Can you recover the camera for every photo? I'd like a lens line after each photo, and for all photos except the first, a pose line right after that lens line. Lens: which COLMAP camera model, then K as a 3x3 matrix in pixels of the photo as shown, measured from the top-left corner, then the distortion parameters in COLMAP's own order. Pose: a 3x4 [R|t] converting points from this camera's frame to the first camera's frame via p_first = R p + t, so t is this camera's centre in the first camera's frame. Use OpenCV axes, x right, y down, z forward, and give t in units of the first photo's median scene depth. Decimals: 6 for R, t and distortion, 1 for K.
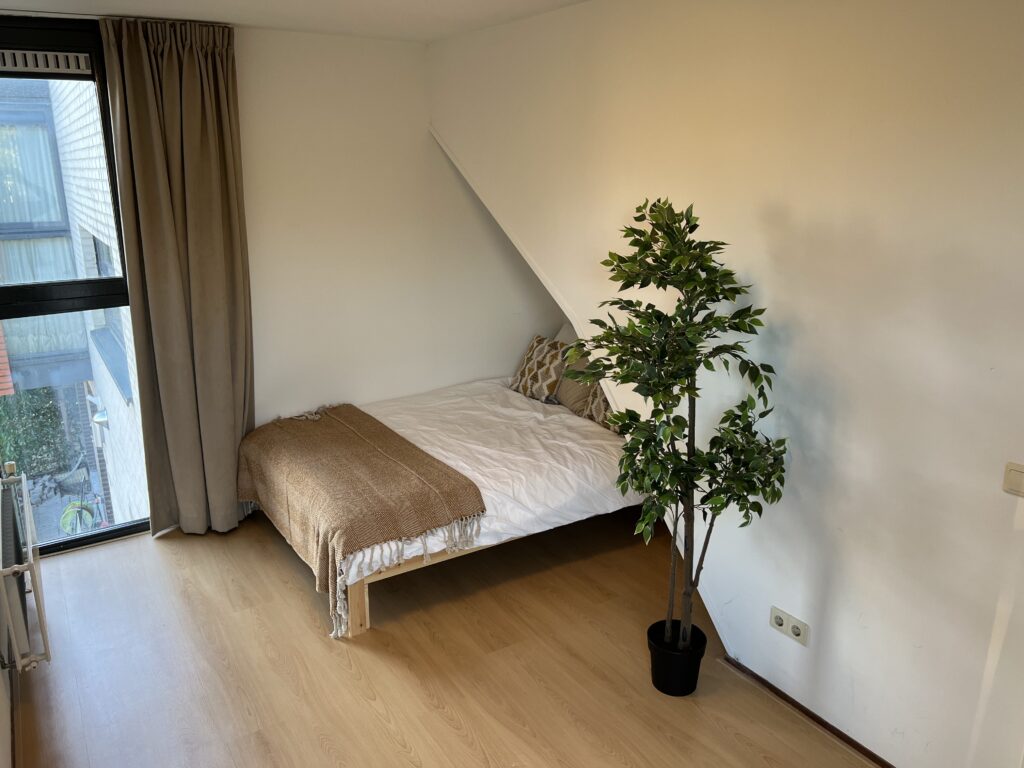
lens RADIAL K [[758.0, 0, 512.0], [0, 758.0, 384.0], [0, 0, 1]] dist [0.080330, -0.112184]
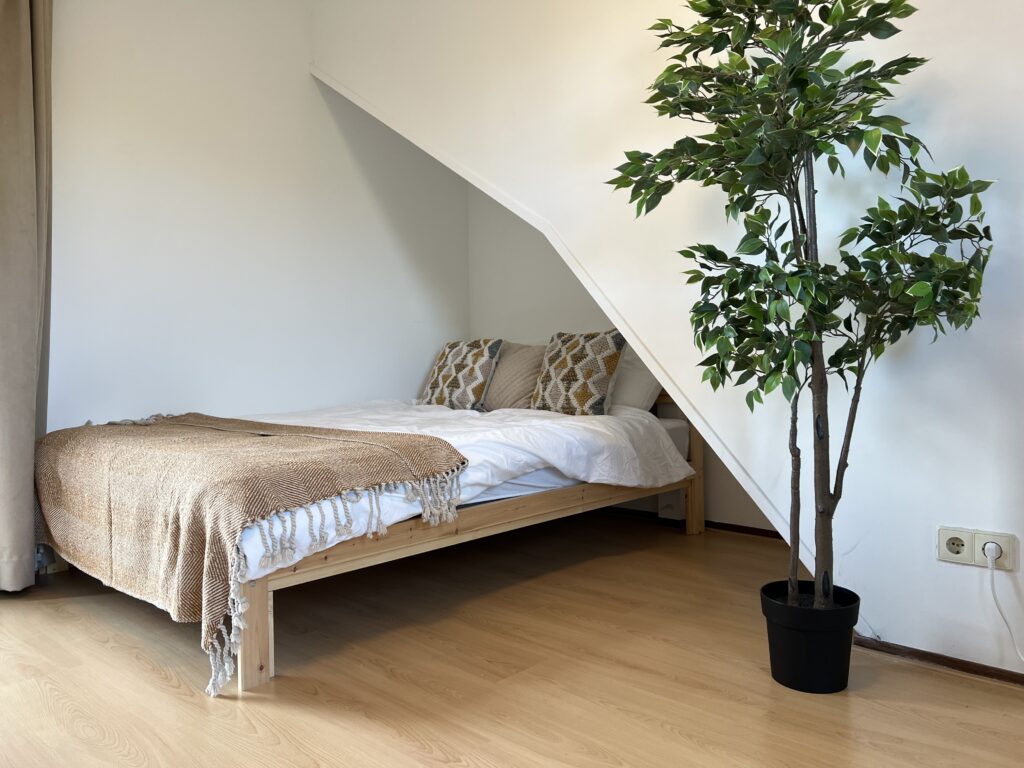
lens RADIAL K [[758.0, 0, 512.0], [0, 758.0, 384.0], [0, 0, 1]] dist [0.080330, -0.112184]
pose [[0.967799, -0.015680, 0.251235, -0.117048], [0.075594, 0.970095, -0.230653, 0.191471], [-0.240105, 0.242218, 0.940043, 0.281209]]
